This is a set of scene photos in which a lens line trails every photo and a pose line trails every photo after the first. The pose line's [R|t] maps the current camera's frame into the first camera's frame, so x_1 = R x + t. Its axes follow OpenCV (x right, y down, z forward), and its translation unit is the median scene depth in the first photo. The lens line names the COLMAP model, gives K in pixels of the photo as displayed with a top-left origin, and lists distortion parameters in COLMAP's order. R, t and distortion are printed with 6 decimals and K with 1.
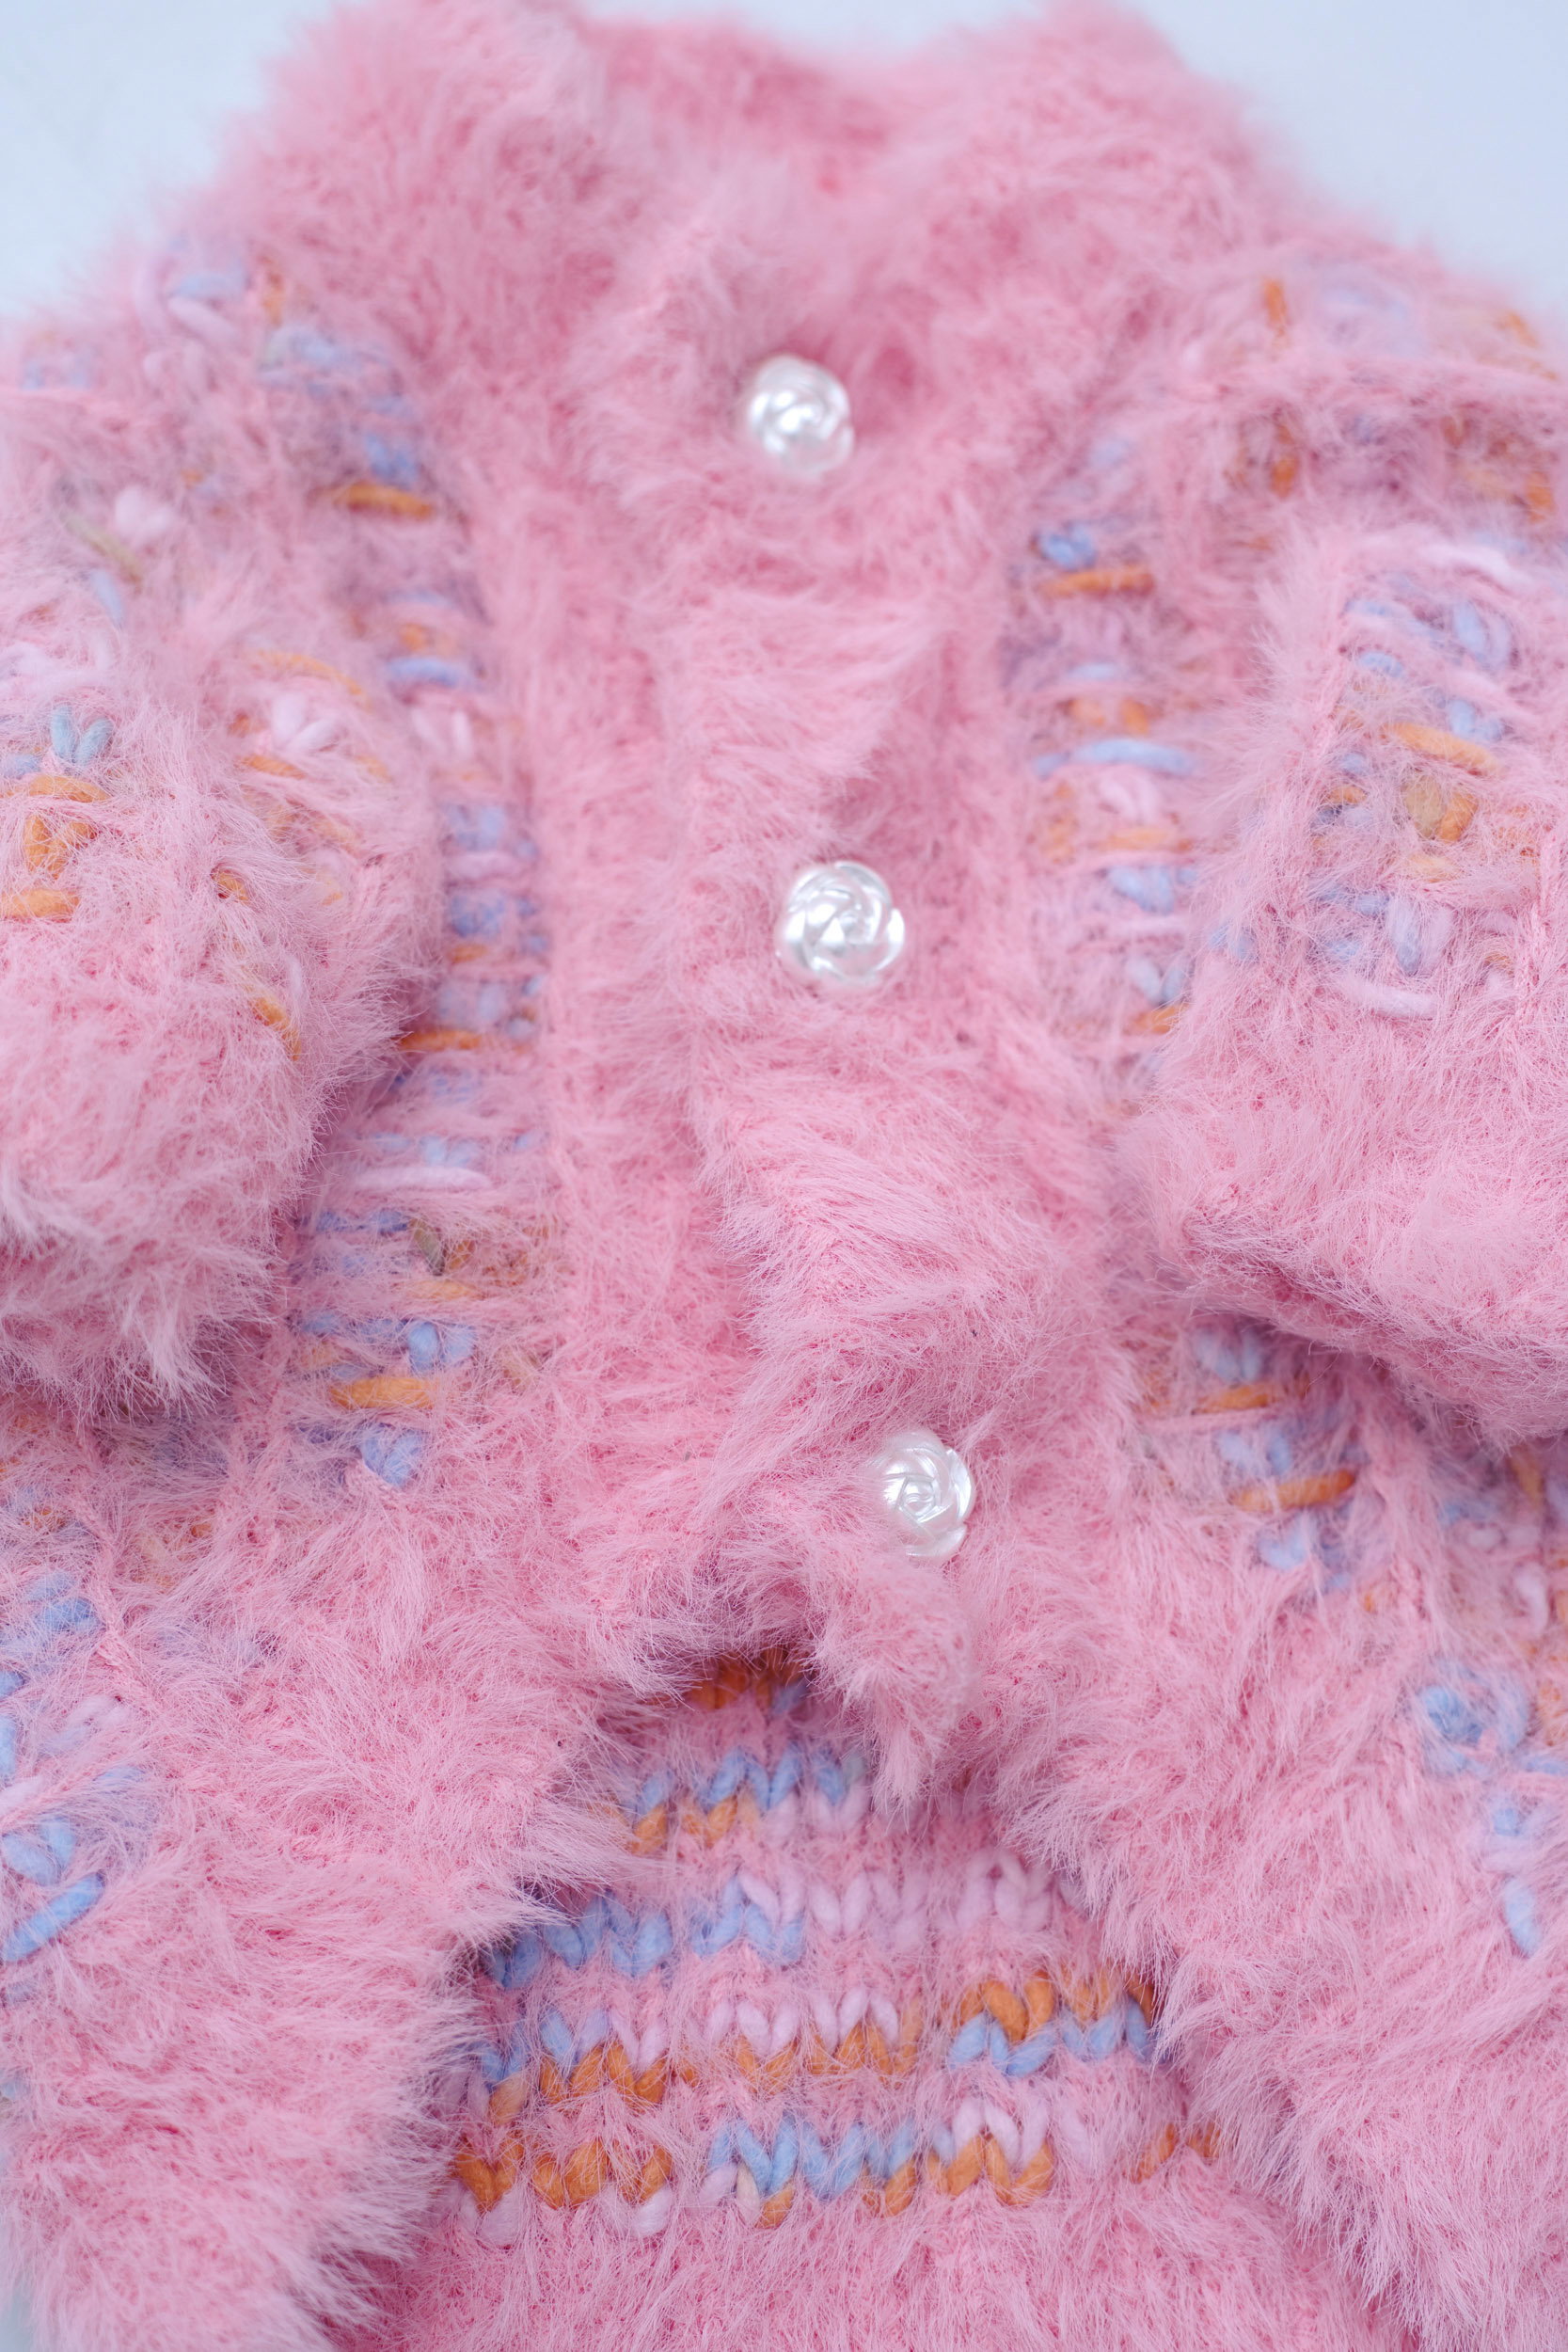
lens RADIAL K [[4413.6, 0, 784.3], [0, 4413.6, 1237.0], [0, 0, 1]] dist [-0.057497, -0.024403]
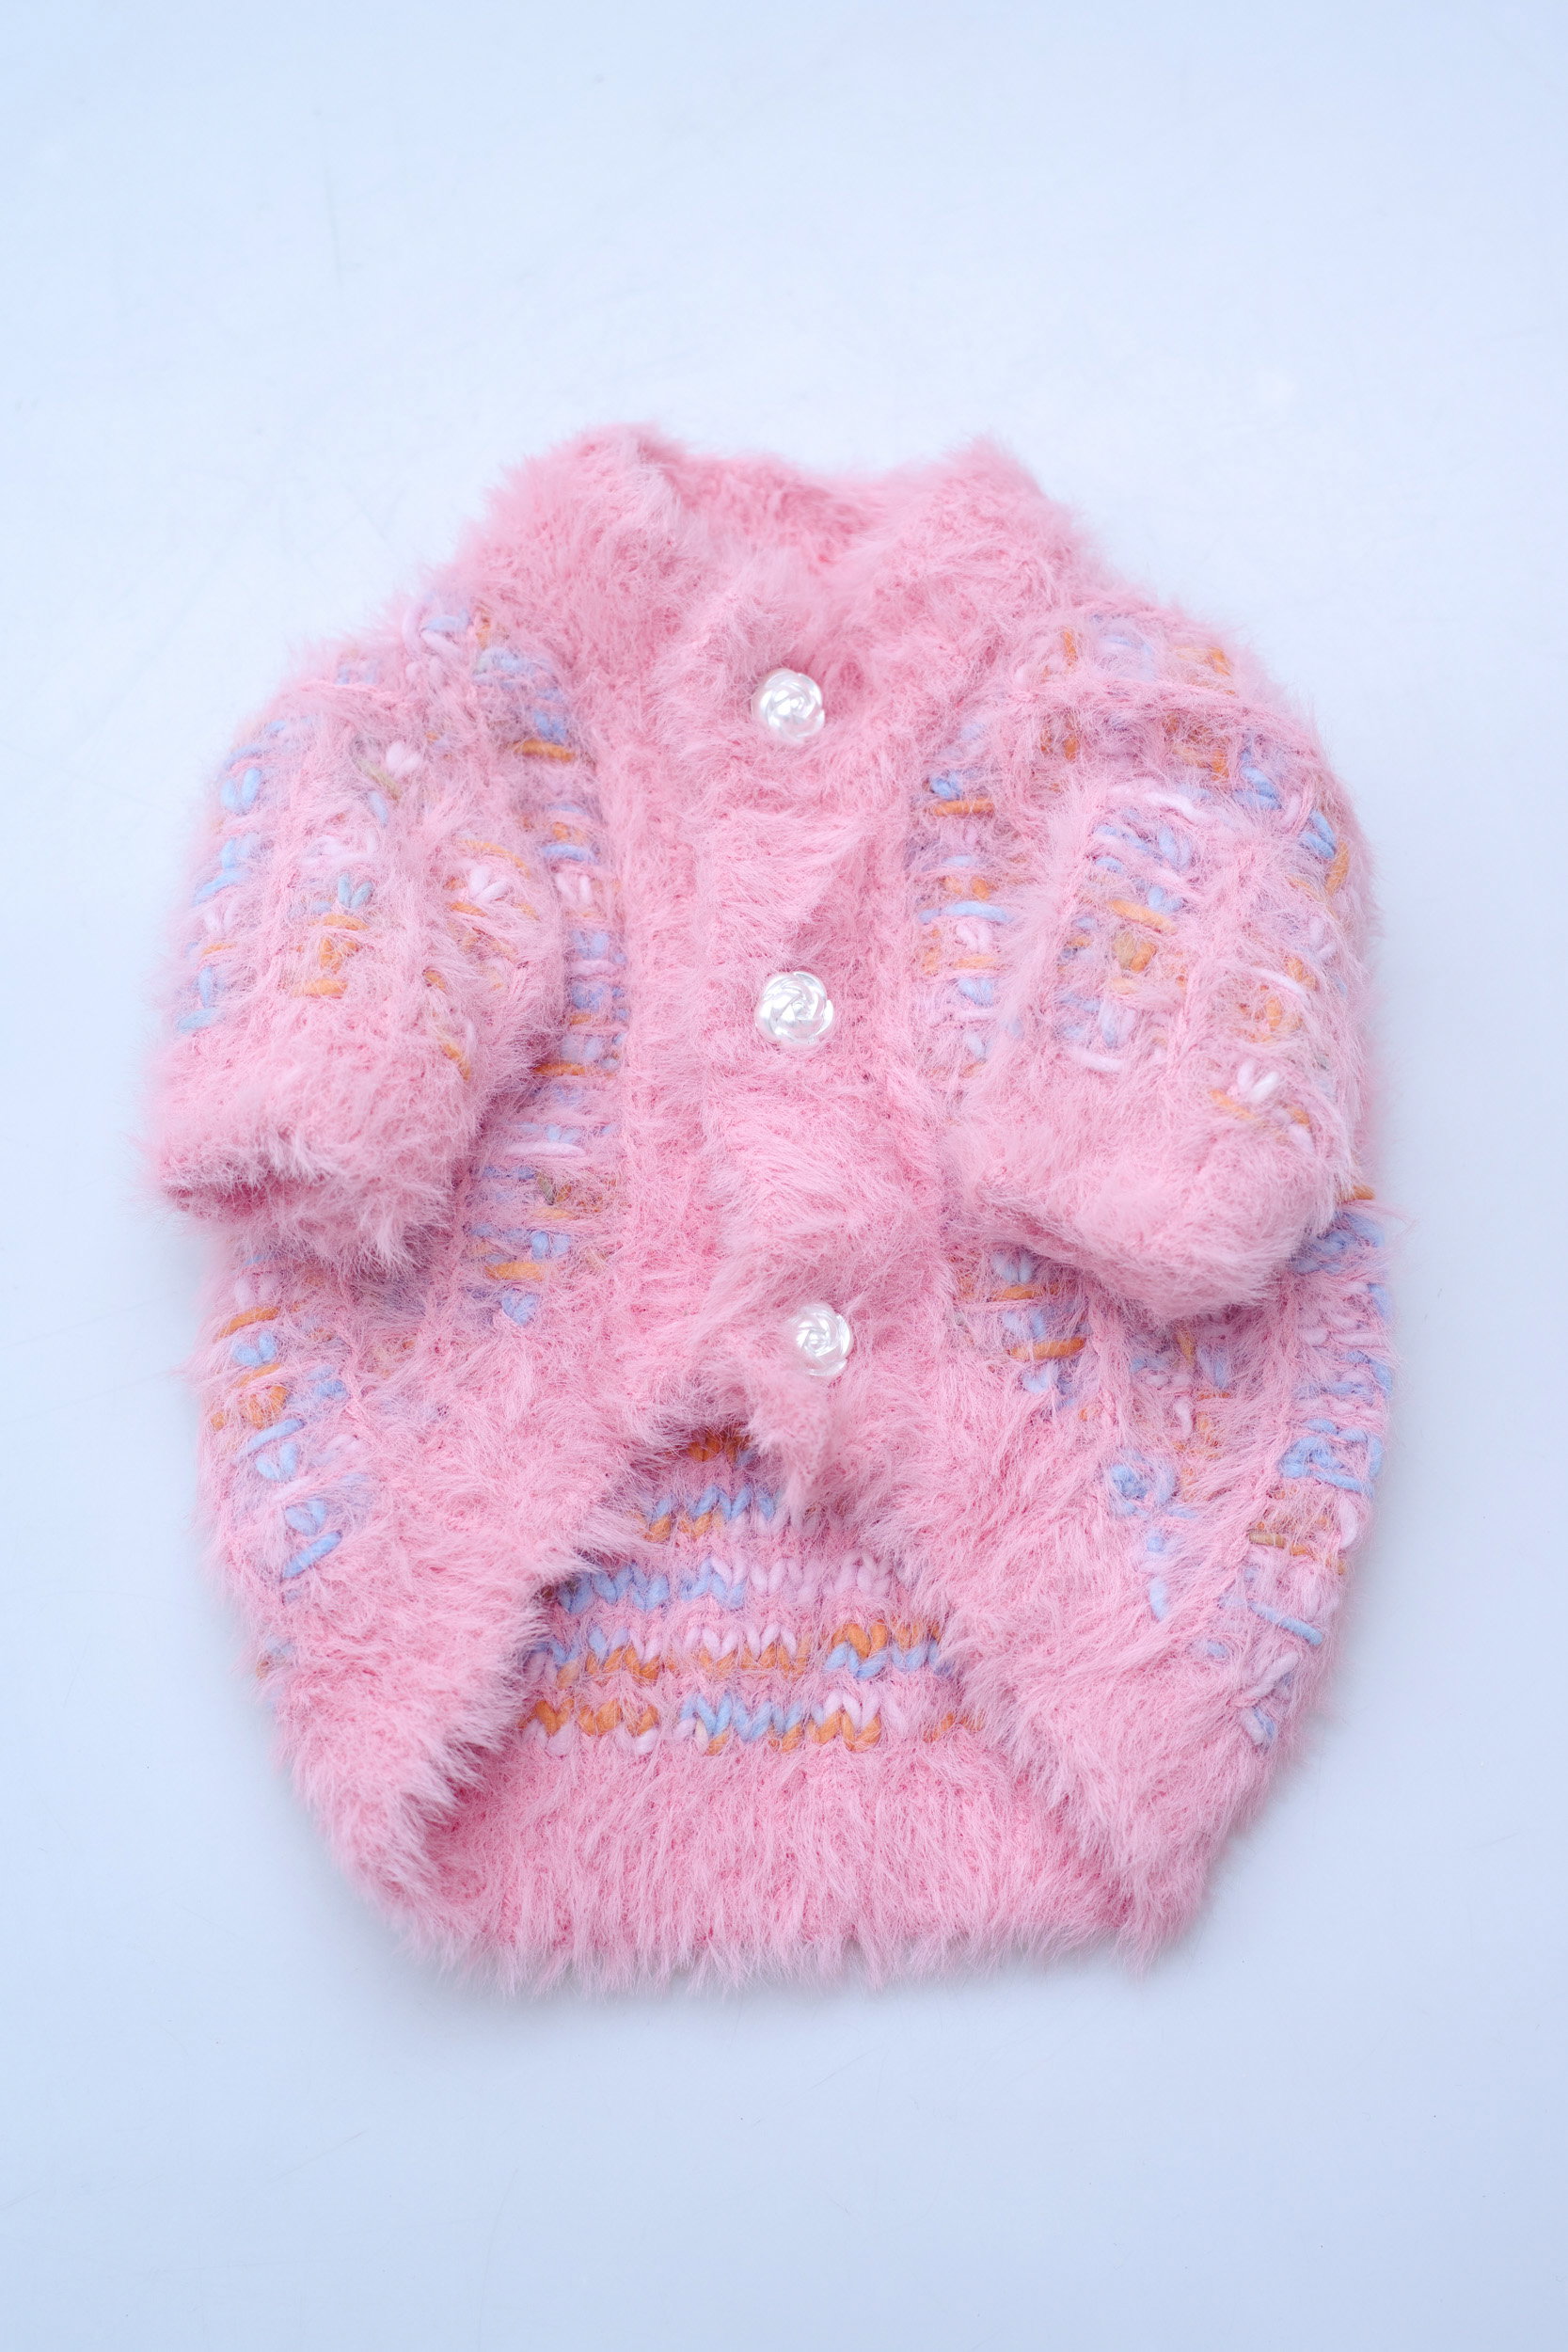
lens RADIAL K [[4413.6, 0, 784.3], [0, 4413.6, 1237.0], [0, 0, 1]] dist [-0.057497, -0.024403]
pose [[0.992599, 0.032950, -0.116886, 0.217307], [-0.032943, 0.999455, 0.001995, 0.014833], [0.116888, 0.001870, 0.993143, -0.717871]]
